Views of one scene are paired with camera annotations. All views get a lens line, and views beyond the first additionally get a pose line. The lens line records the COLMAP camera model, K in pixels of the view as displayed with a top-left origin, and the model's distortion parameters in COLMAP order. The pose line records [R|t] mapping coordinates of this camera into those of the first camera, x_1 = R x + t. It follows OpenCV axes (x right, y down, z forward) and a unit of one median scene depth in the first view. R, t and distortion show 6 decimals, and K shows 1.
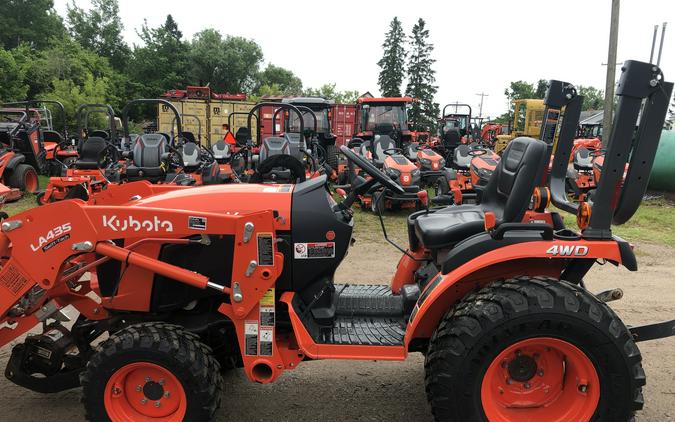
lens RADIAL K [[521.8, 0, 356.5], [0, 521.8, 237.9], [0, 0, 1]] dist [0.007541, 0.002997]
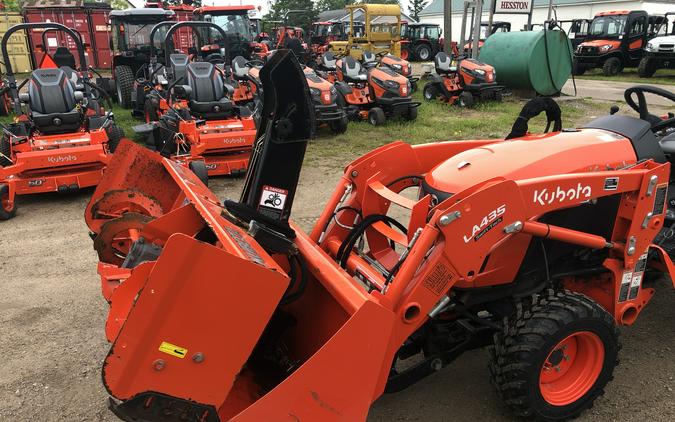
lens RADIAL K [[521.8, 0, 356.5], [0, 521.8, 237.9], [0, 0, 1]] dist [0.007541, 0.002997]
pose [[0.921980, -0.178862, 0.343455, -0.268934], [0.118919, 0.974856, 0.188450, -0.041823], [-0.368525, -0.132904, 0.920068, 0.066440]]
